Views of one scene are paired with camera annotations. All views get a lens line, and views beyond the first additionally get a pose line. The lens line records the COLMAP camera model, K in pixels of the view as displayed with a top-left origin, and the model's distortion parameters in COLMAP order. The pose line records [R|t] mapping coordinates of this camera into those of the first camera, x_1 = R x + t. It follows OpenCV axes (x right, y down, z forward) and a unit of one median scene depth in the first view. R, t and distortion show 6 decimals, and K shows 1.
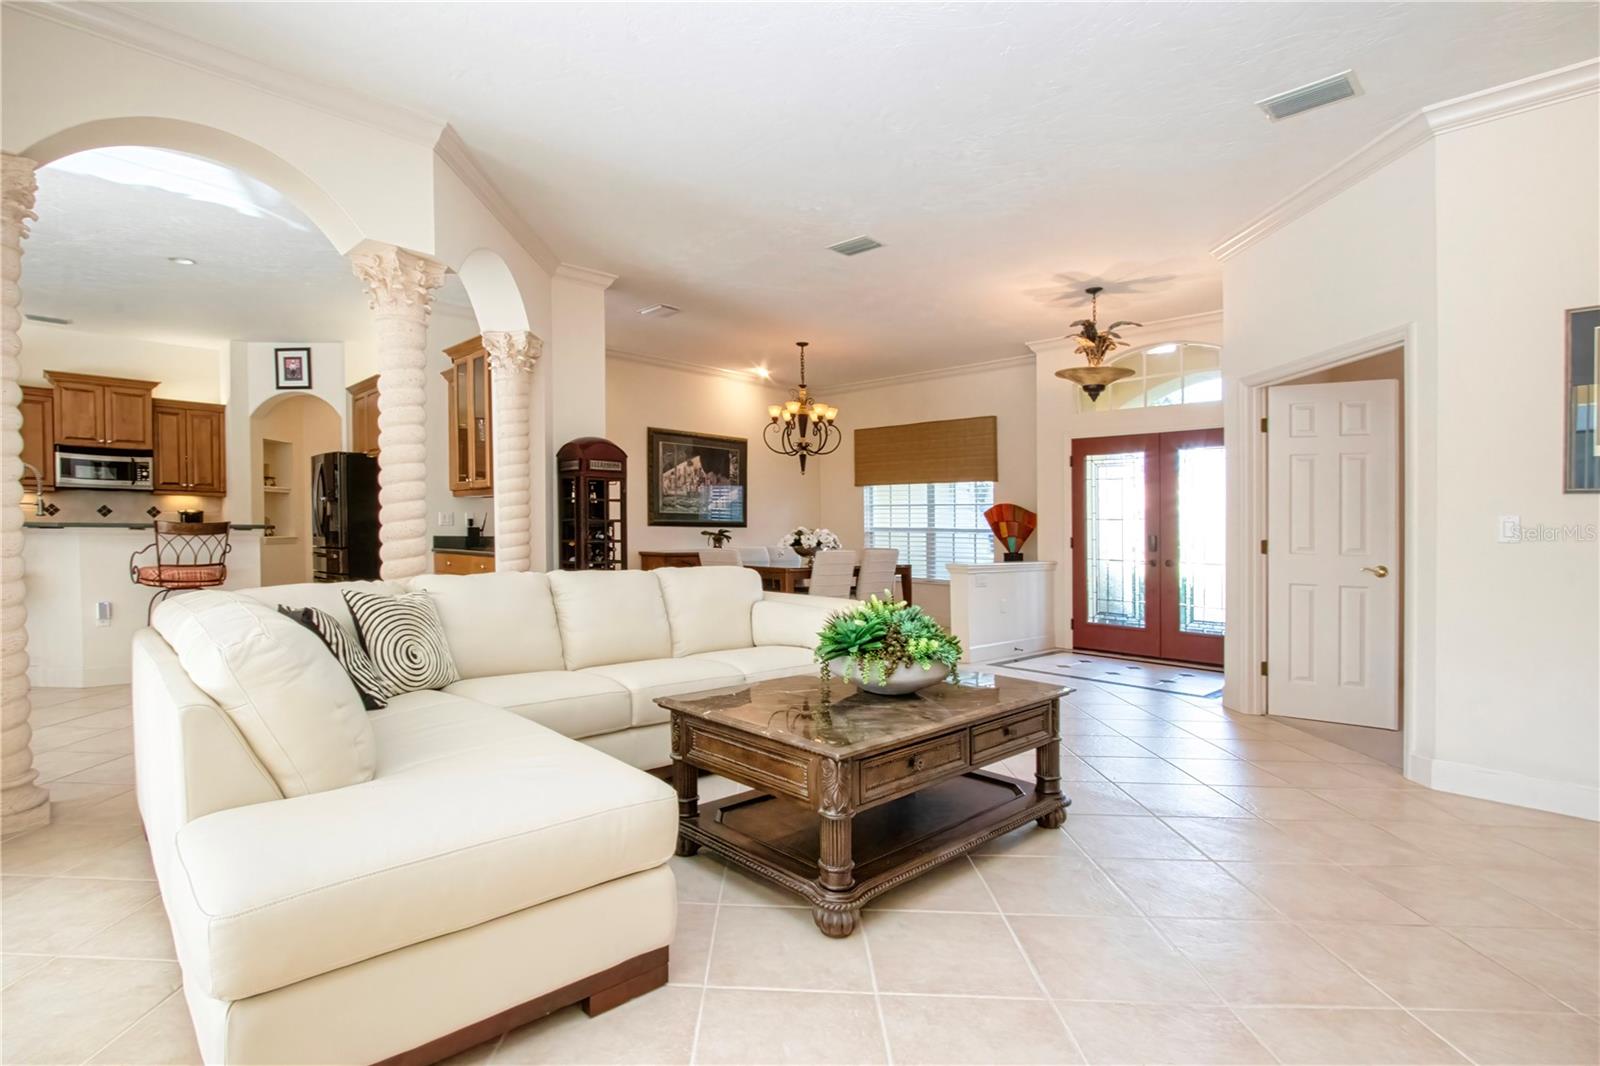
lens RADIAL K [[782.0, 0, 753.8], [0, 782.0, 495.1], [0, 0, 1]] dist [-0.002158, 0.000091]
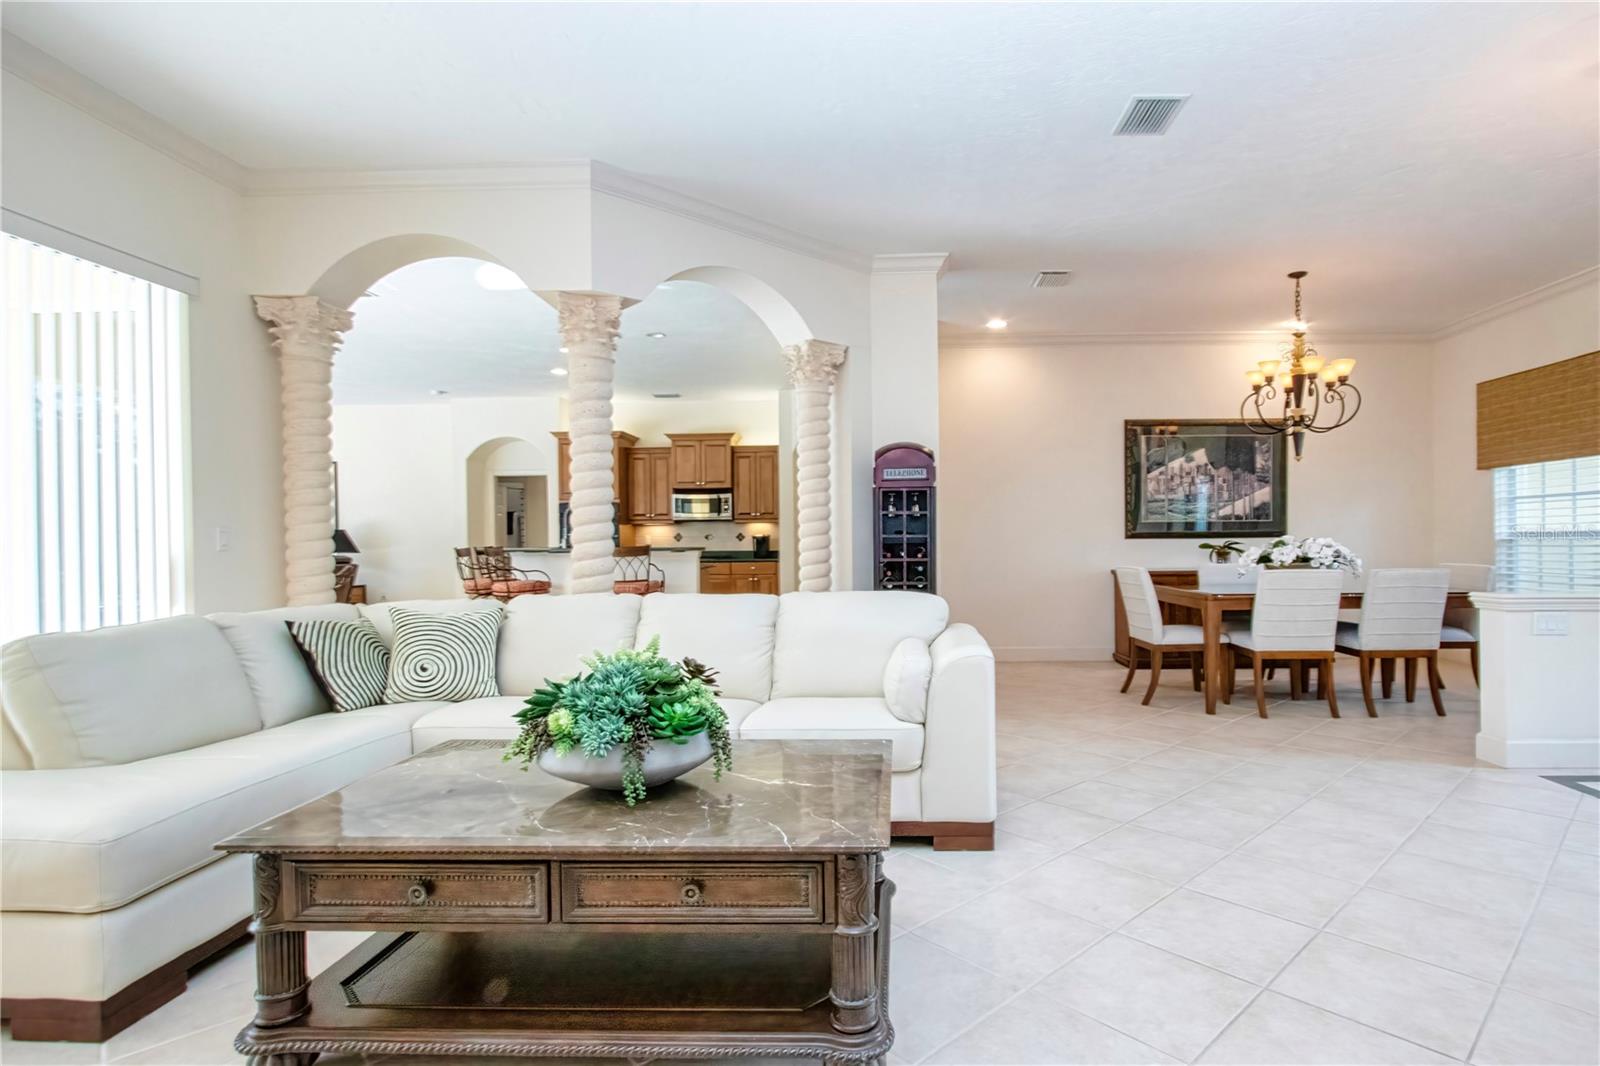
lens RADIAL K [[804.8, 0, 896.8], [0, 804.8, 537.1], [0, 0, 1]] dist [-0.000912, -0.000039]
pose [[0.735059, -0.024752, -0.677551, 0.293363], [0.049029, 0.998658, 0.016709, 0.012797], [0.676228, -0.045502, 0.735286, 0.225536]]
